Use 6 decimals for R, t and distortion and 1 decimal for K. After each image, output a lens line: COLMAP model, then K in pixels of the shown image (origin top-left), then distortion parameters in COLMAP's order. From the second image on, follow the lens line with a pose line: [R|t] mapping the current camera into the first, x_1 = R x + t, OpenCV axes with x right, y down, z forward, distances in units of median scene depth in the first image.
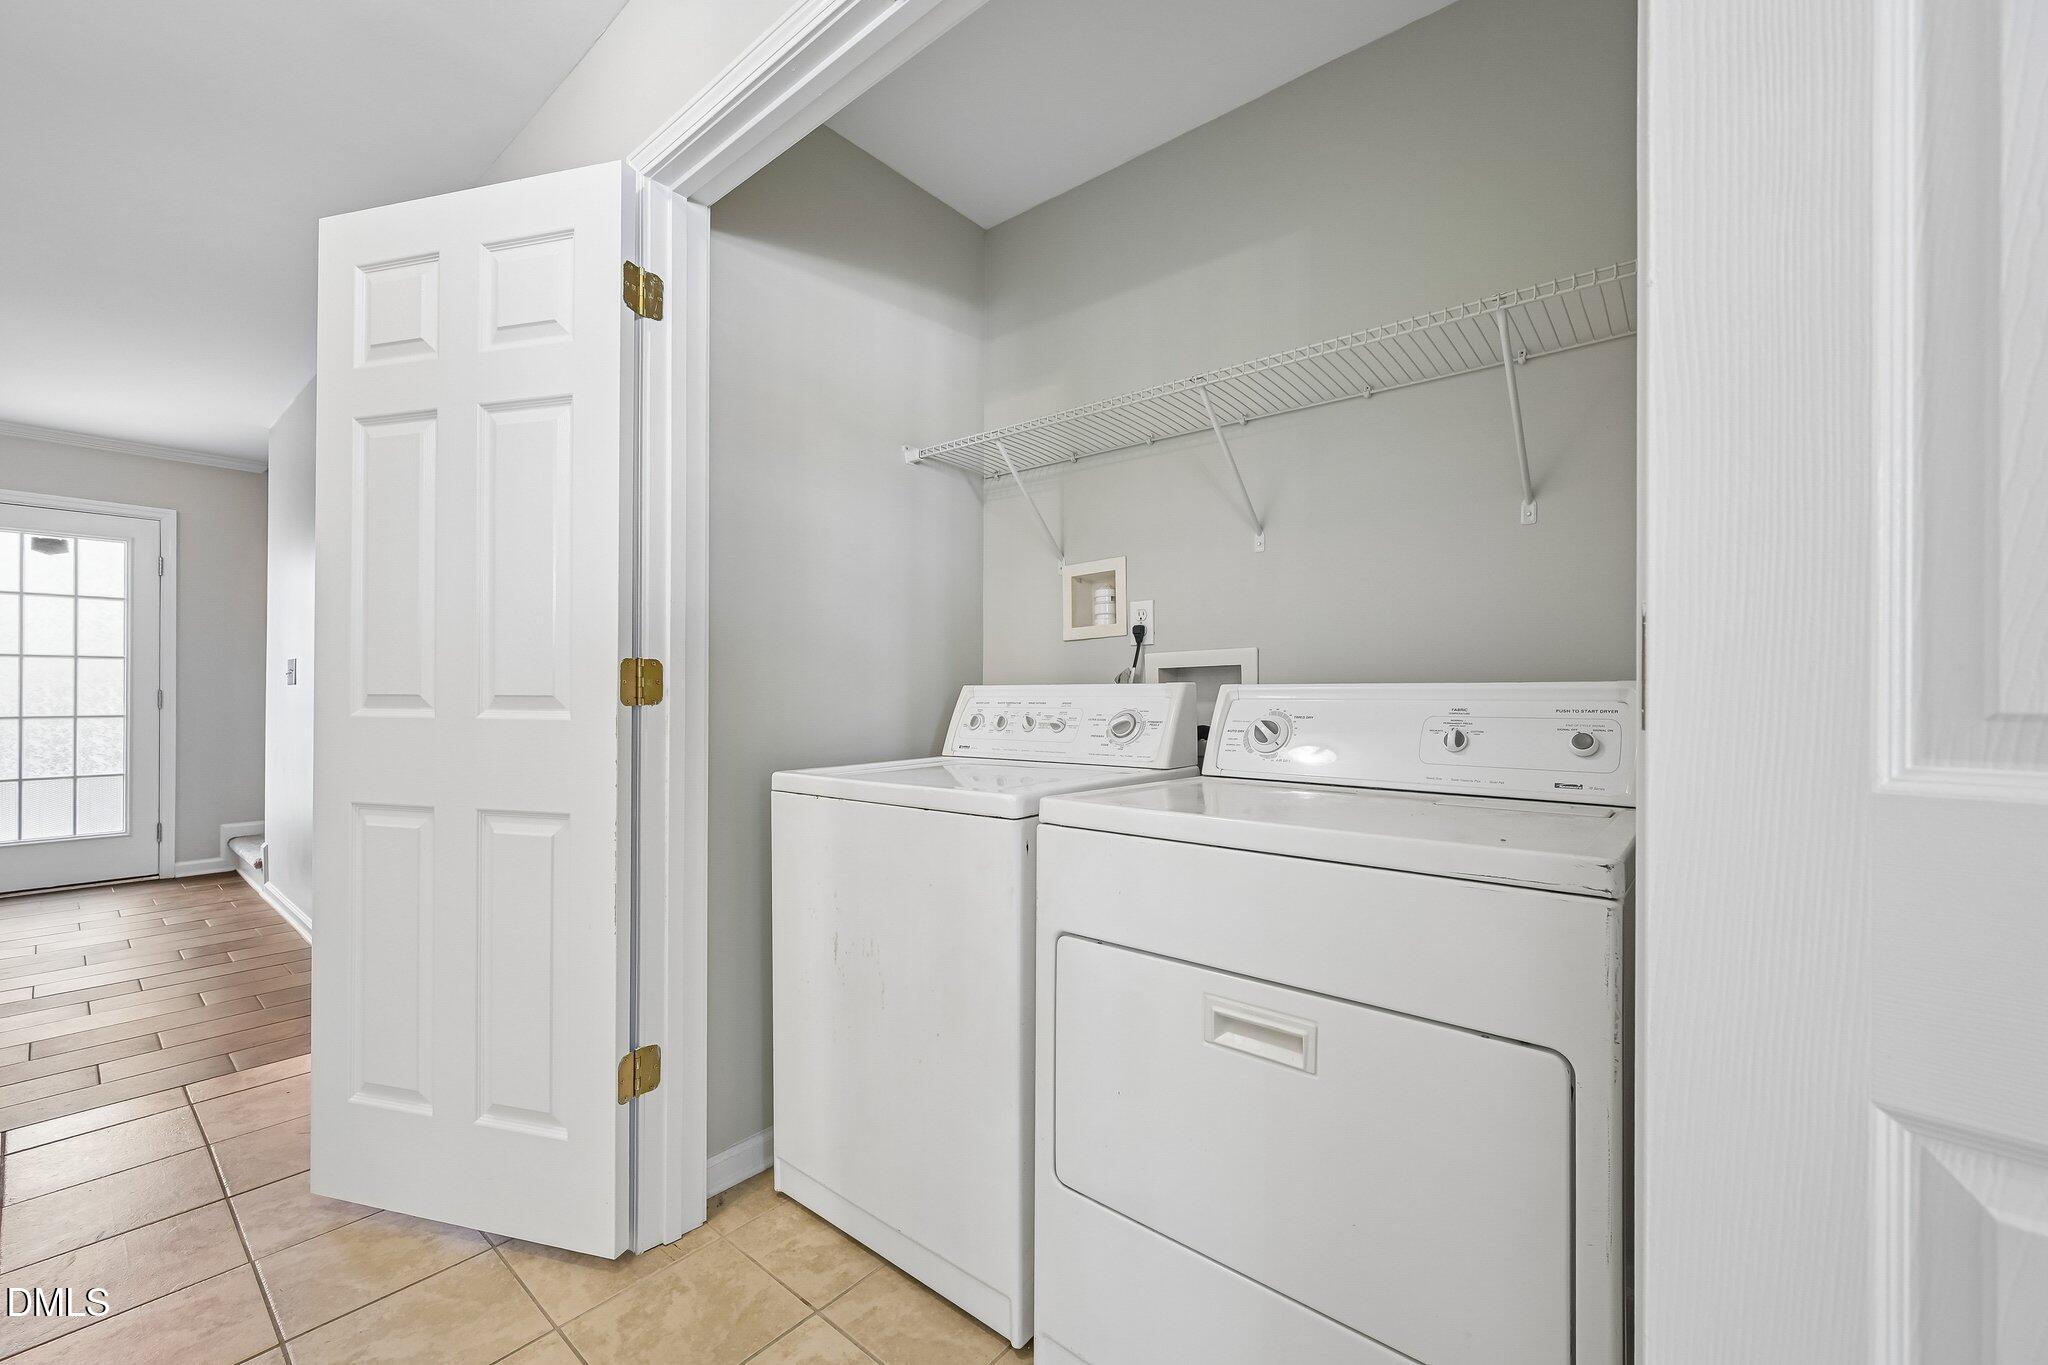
lens RADIAL K [[801.2, 0, 1021.4], [0, 801.2, 687.1], [0, 0, 1]] dist [-0.003465, -0.000025]
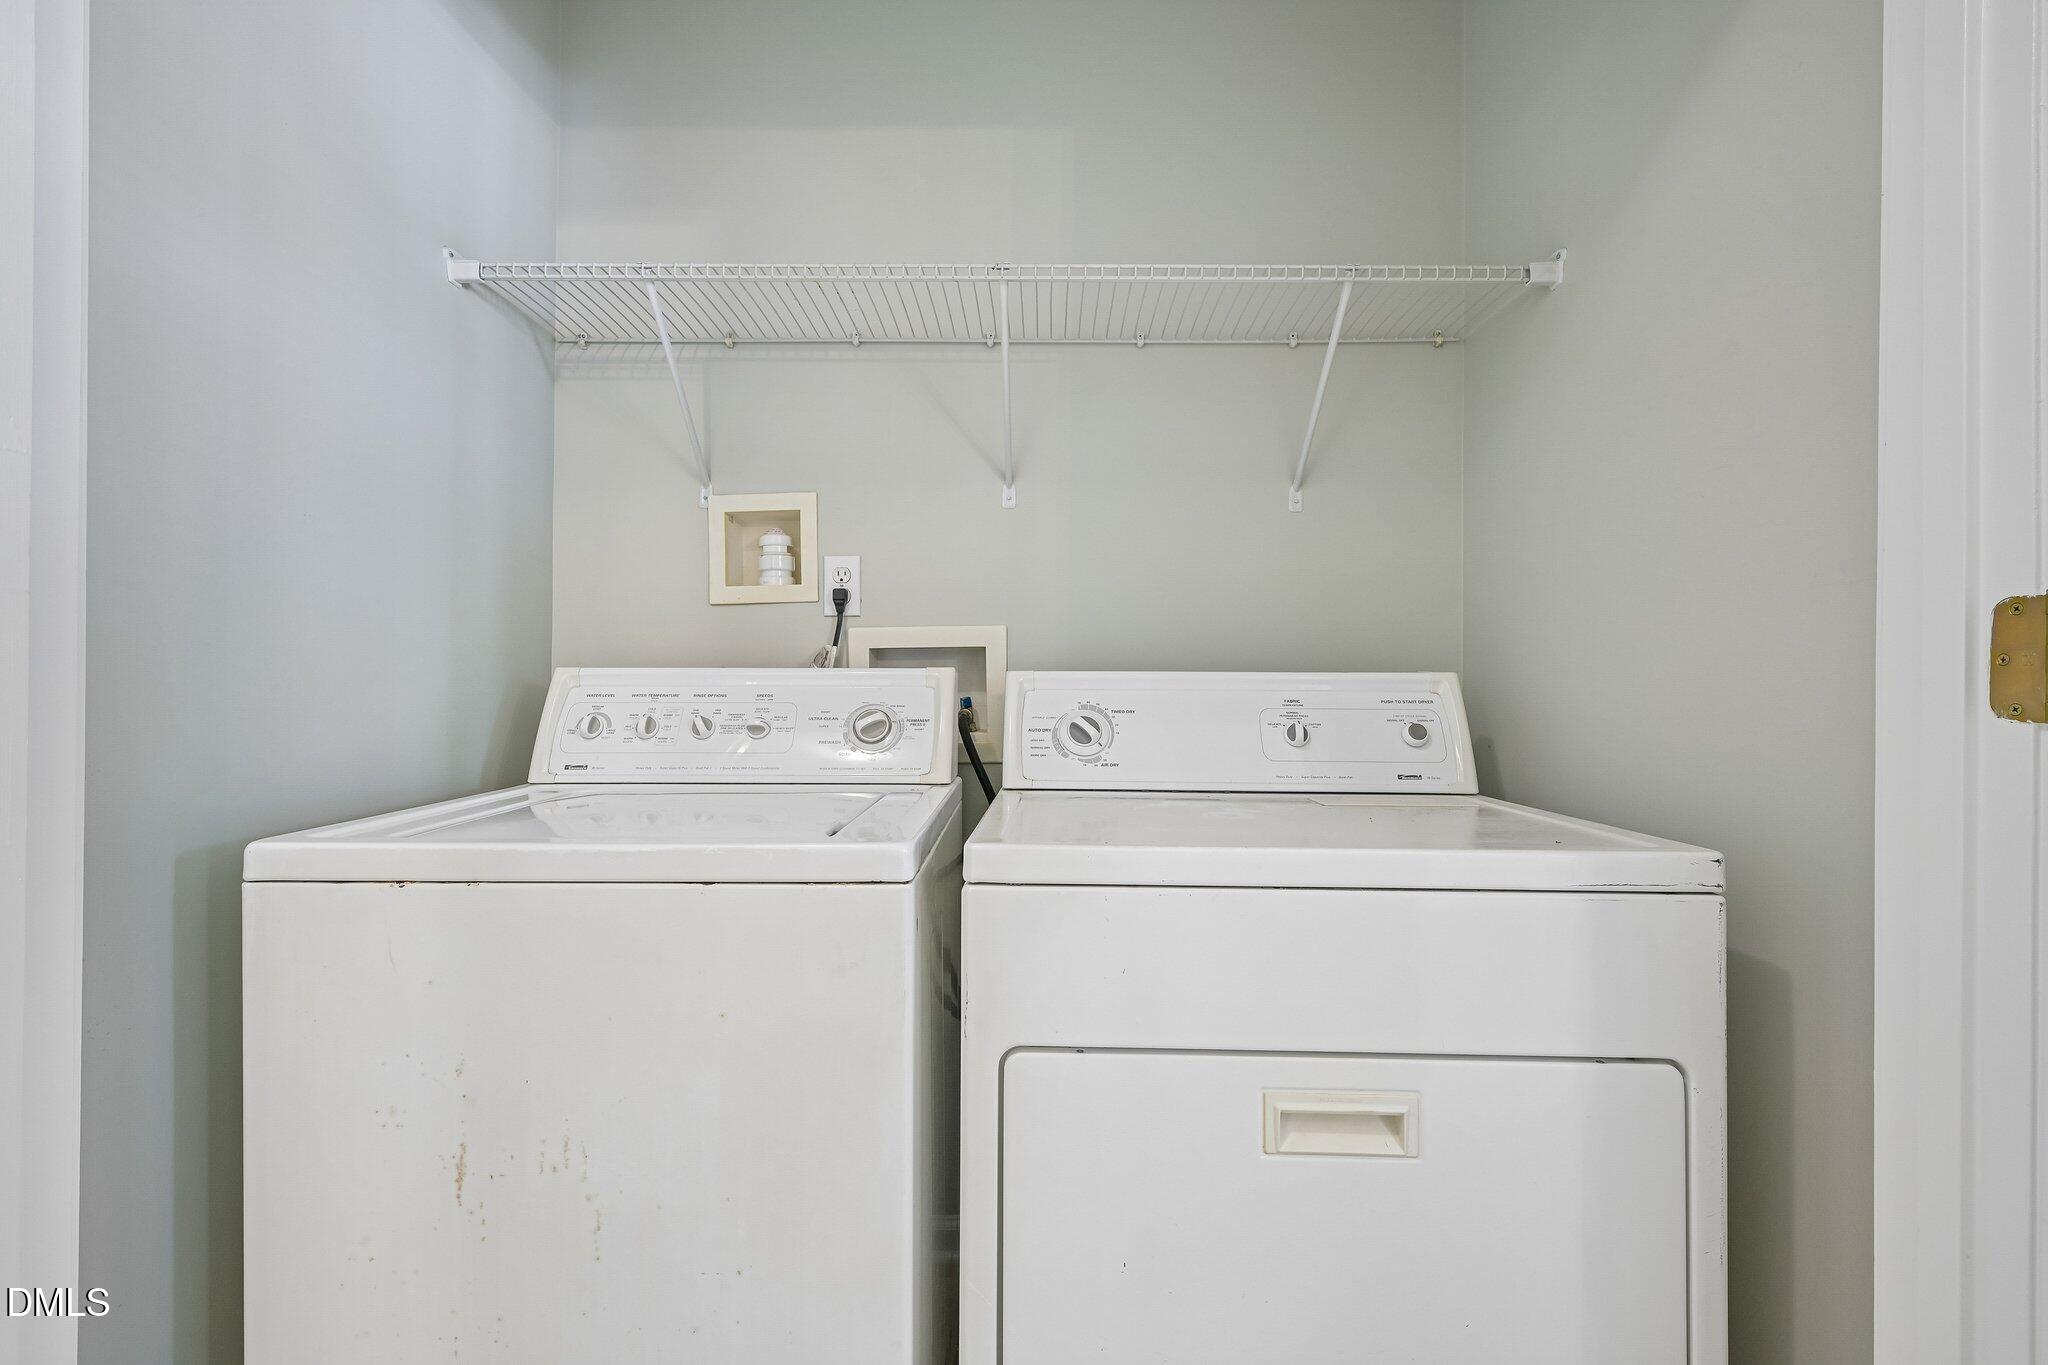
lens RADIAL K [[905.2, 0, 1024.0], [0, 905.2, 682.5], [0, 0, 1]] dist [-0.000034, -0.000011]
pose [[0.787314, 0.005111, 0.616532, -0.237669], [-0.009750, 0.999944, 0.004162, 0.003578], [-0.616476, -0.009288, 0.787319, 0.249308]]
